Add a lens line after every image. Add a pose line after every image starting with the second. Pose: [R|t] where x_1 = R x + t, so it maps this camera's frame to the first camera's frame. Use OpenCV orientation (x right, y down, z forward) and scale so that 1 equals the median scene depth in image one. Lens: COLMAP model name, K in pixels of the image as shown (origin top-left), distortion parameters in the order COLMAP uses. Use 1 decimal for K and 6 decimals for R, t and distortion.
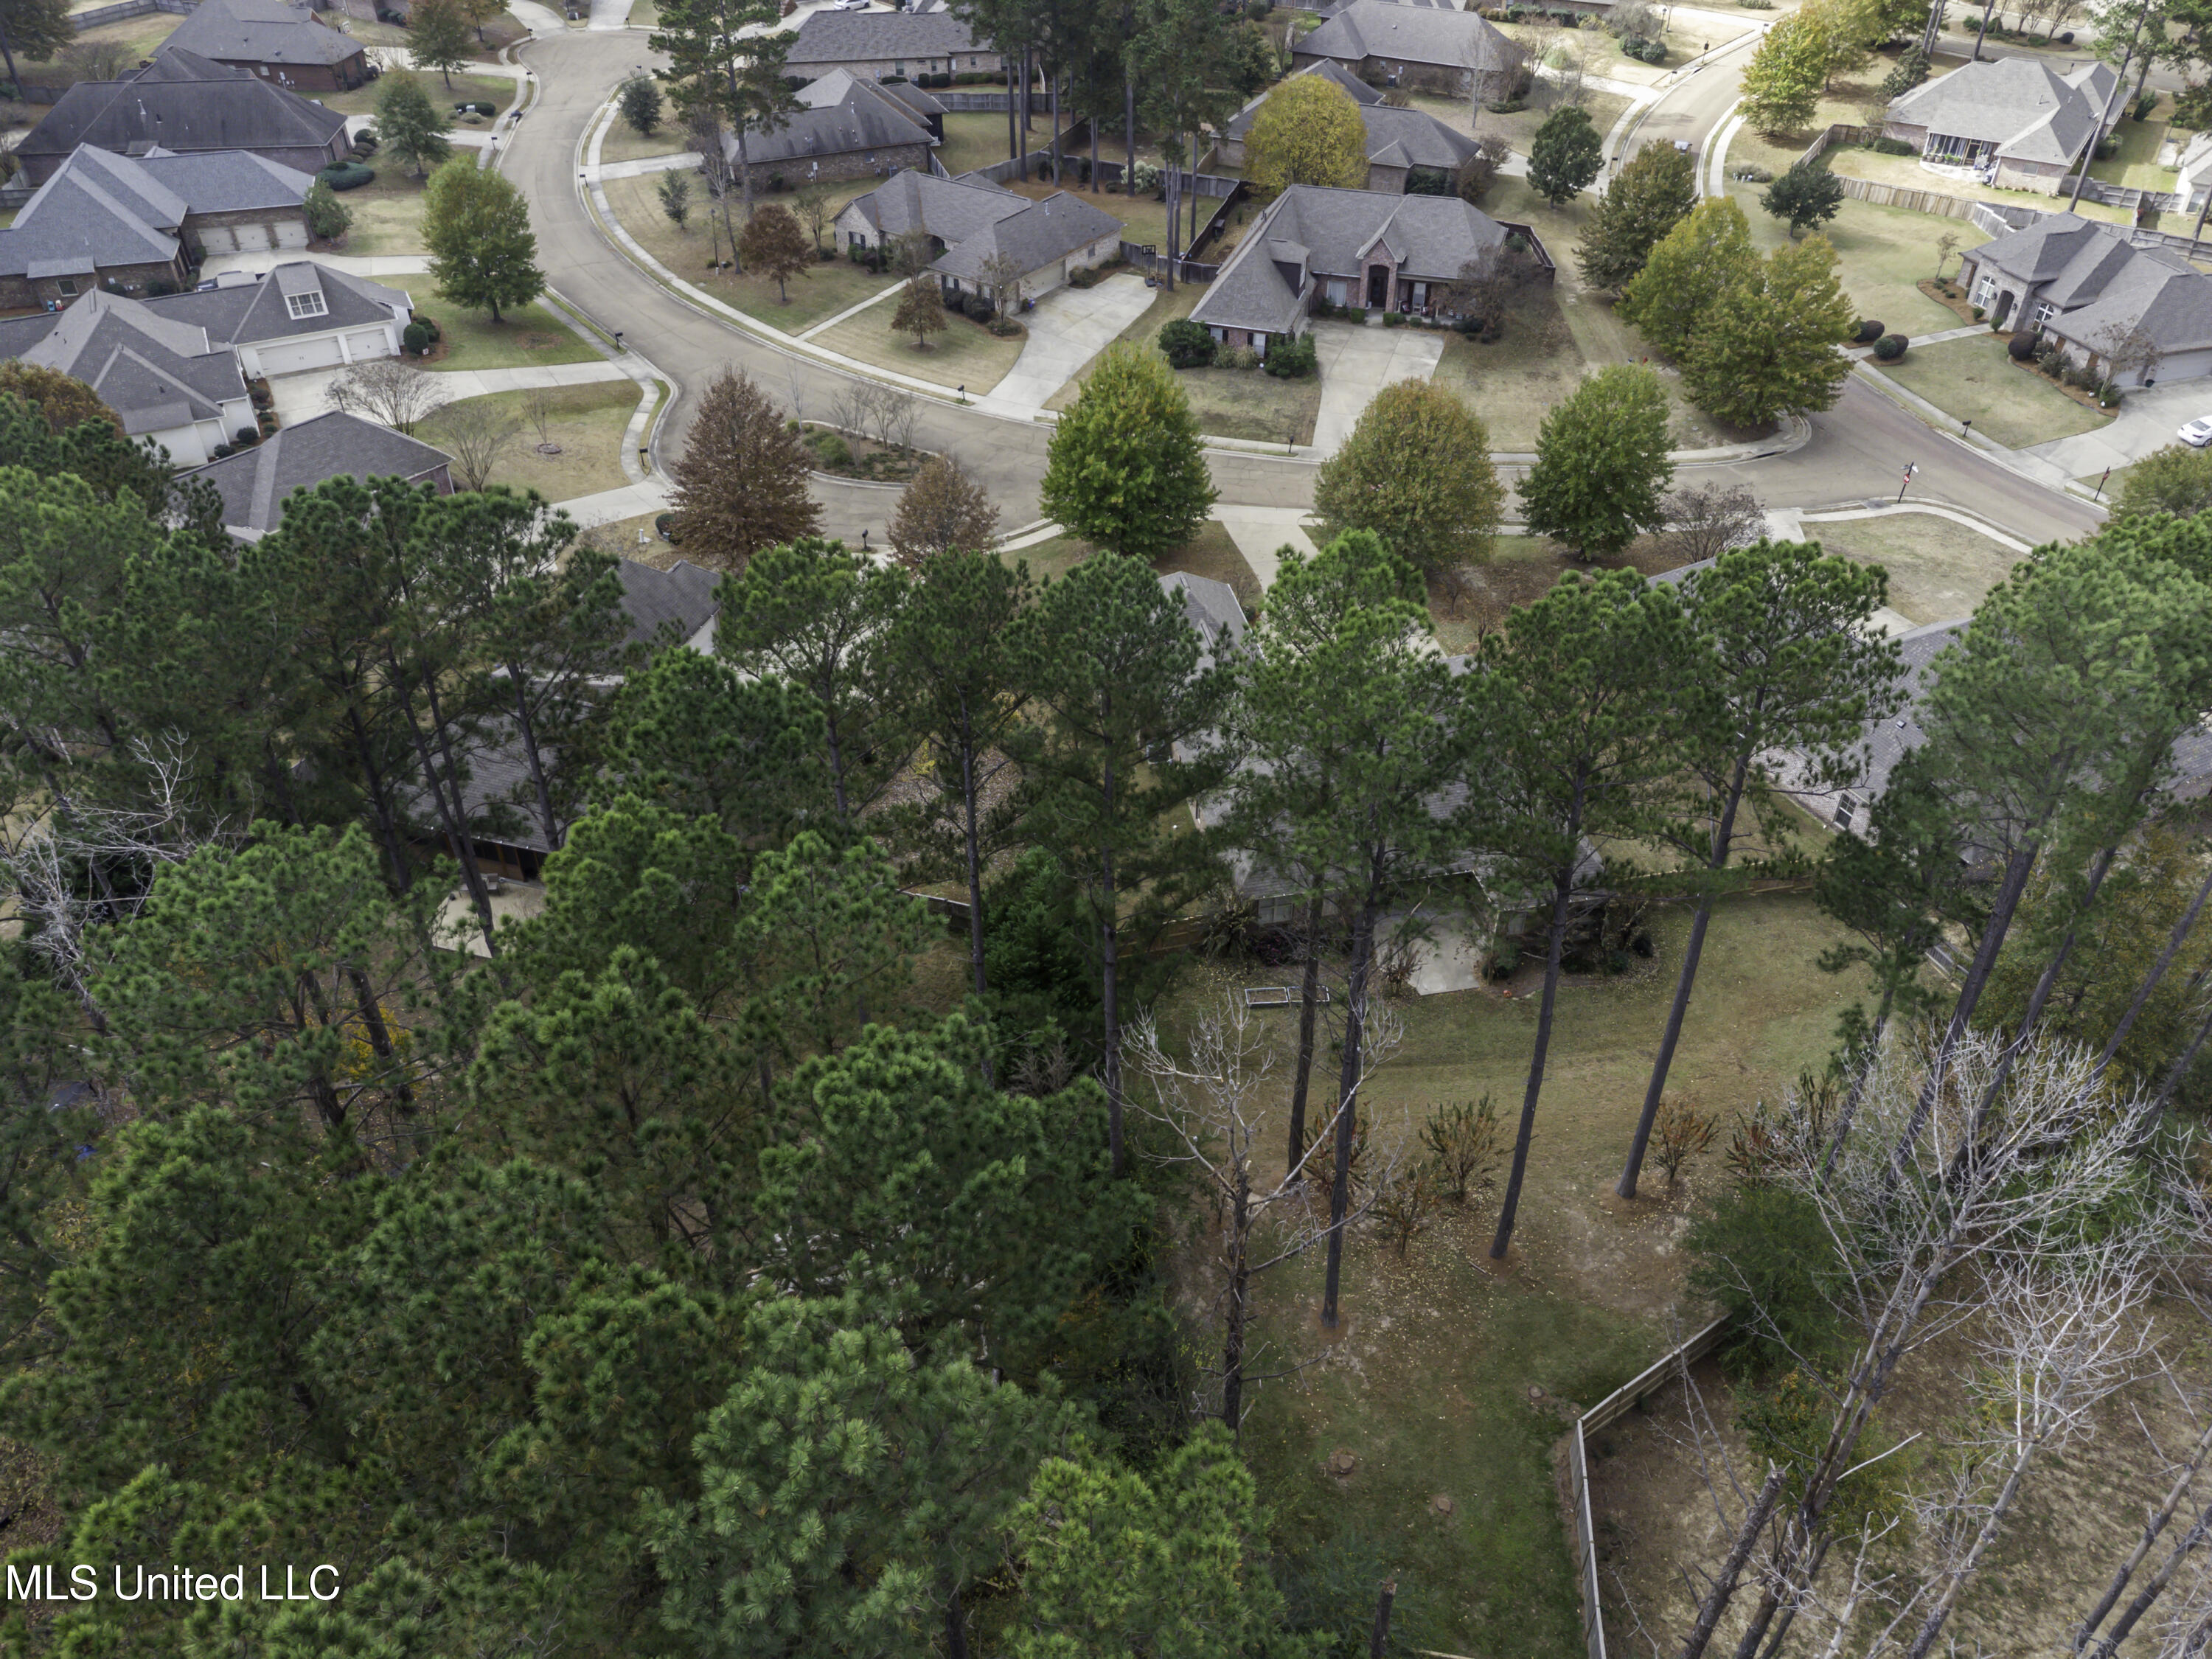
lens RADIAL K [[1660.5, 0, 1106.0], [0, 1660.5, 829.5], [0, 0, 1]] dist [-0.022817, 0.069311]
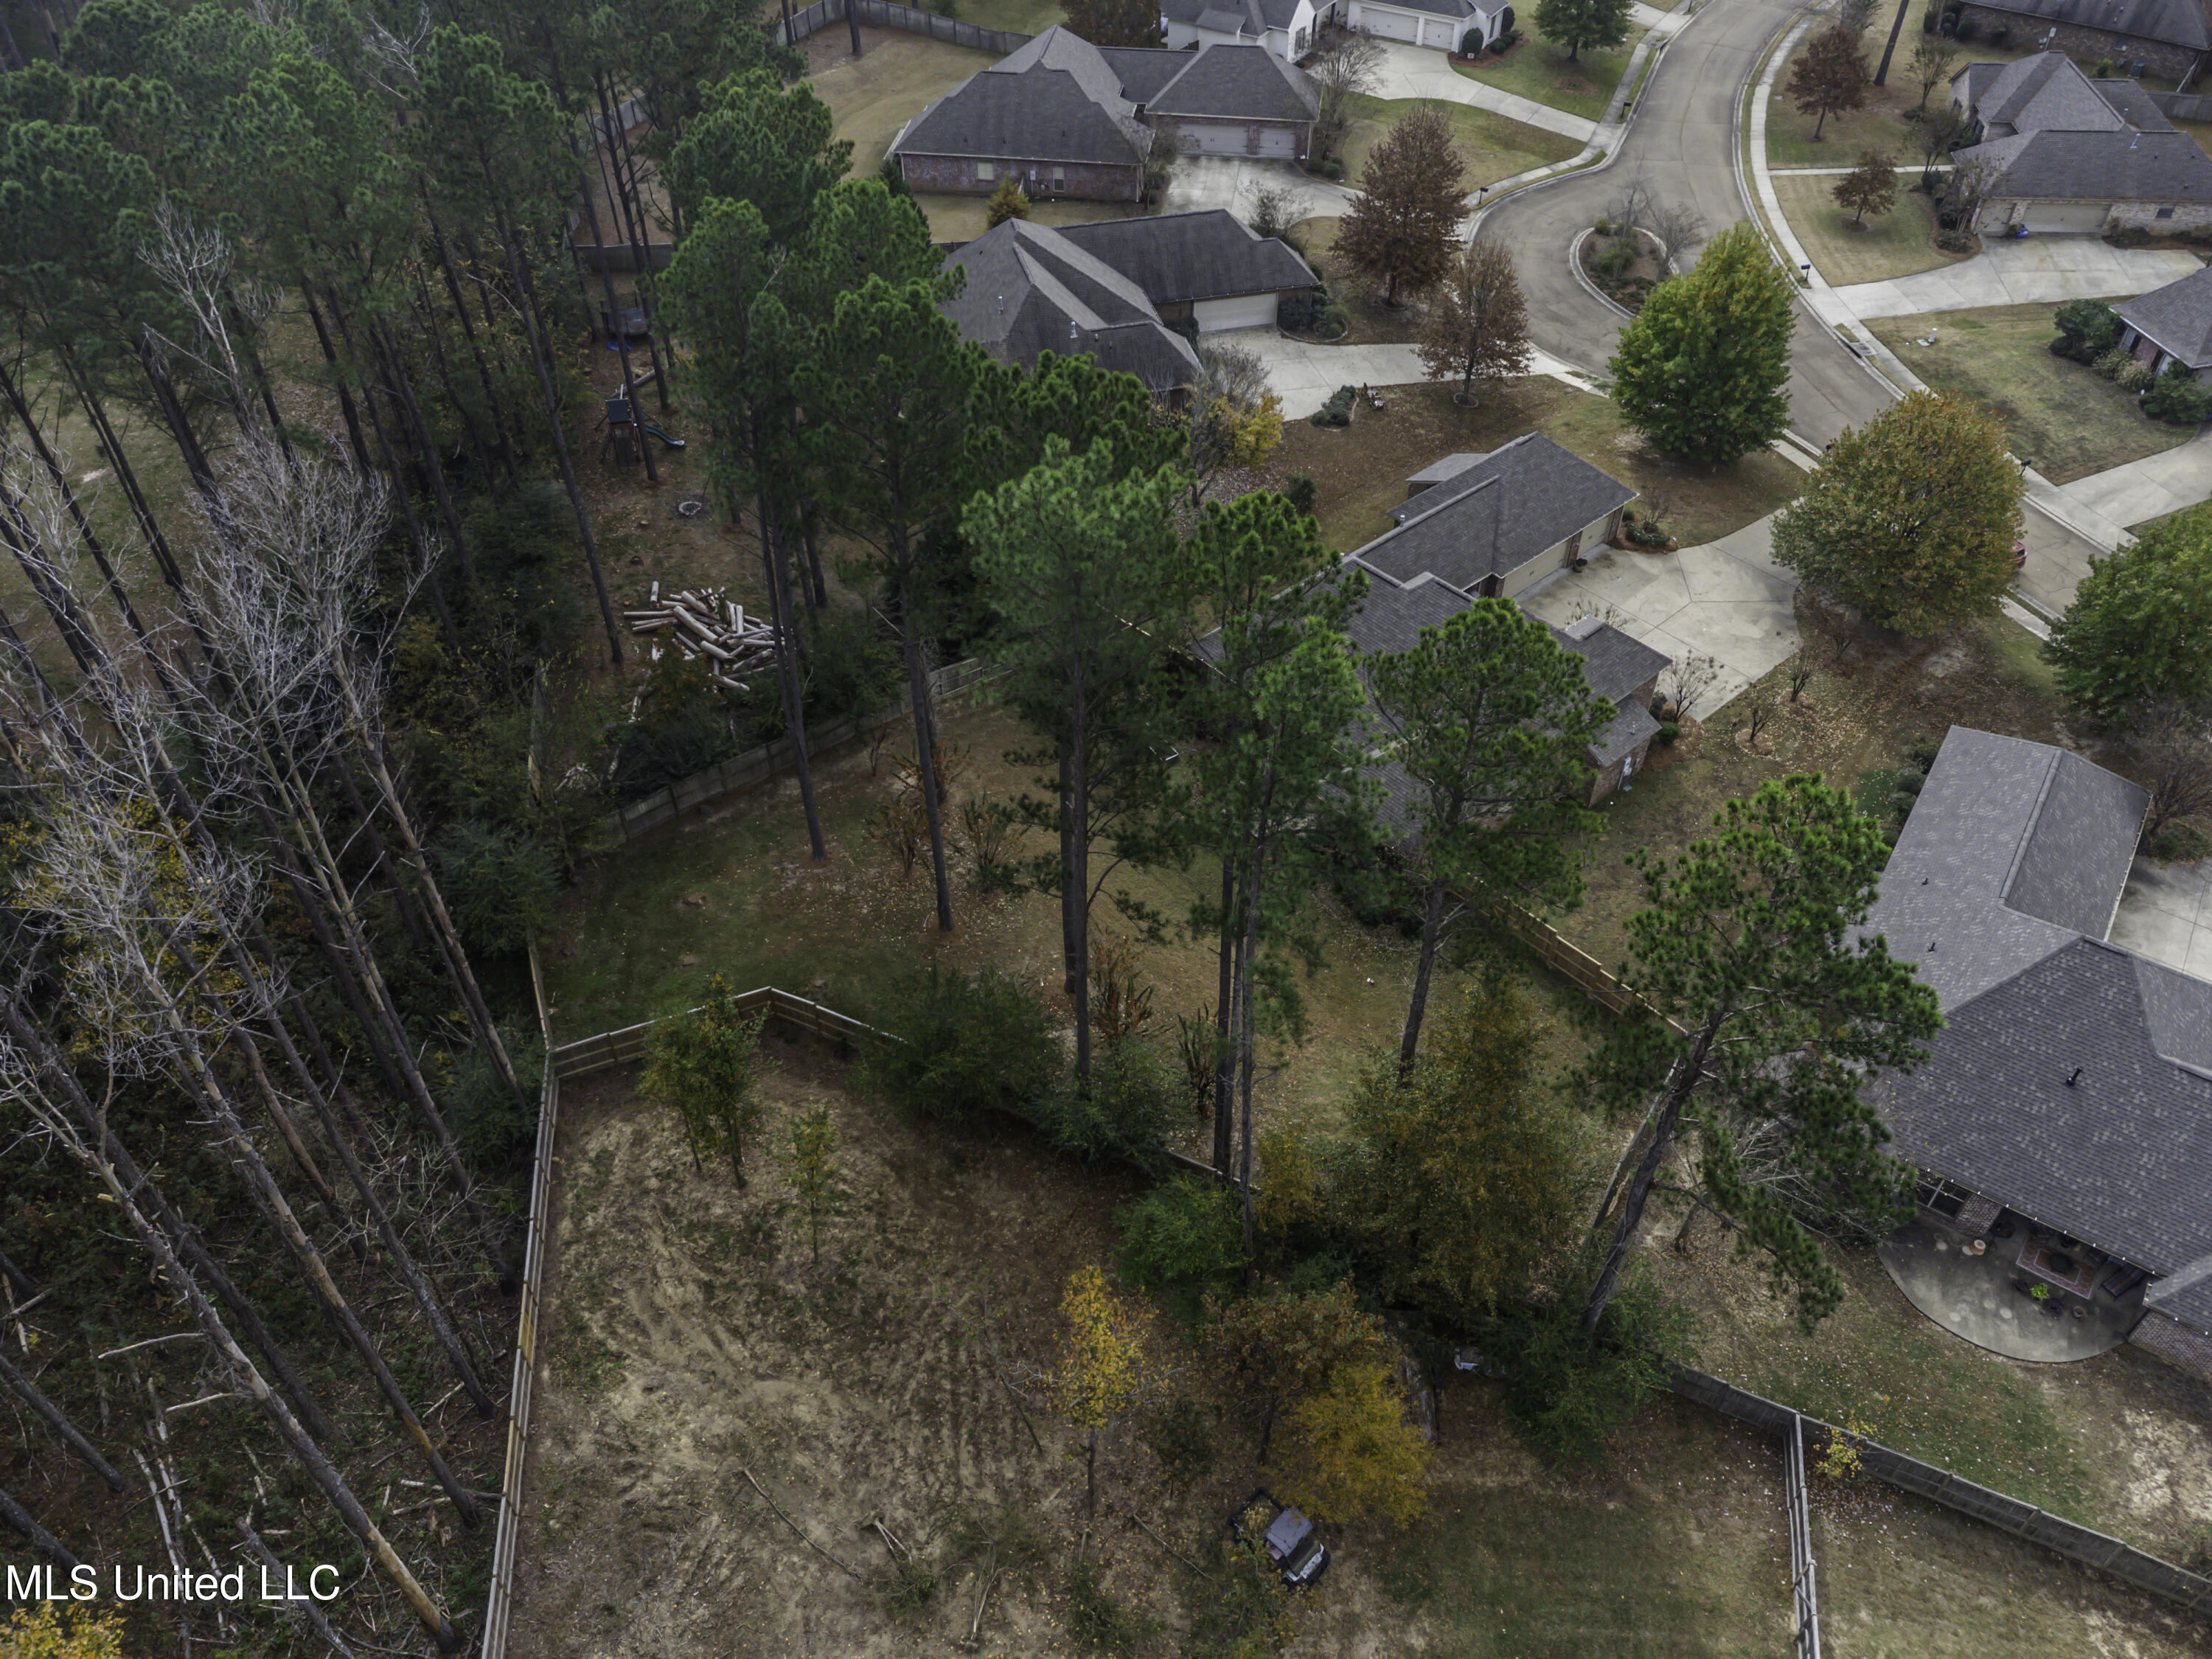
lens RADIAL K [[1656.3, 0, 1109.9], [0, 1656.3, 818.8], [0, 0, 1]] dist [-0.007268, 0.041154]
pose [[0.506923, 0.594686, -0.624002, 0.453142], [-0.534251, 0.784855, 0.313971, -0.102627], [0.676465, 0.174214, 0.715572, 0.122703]]
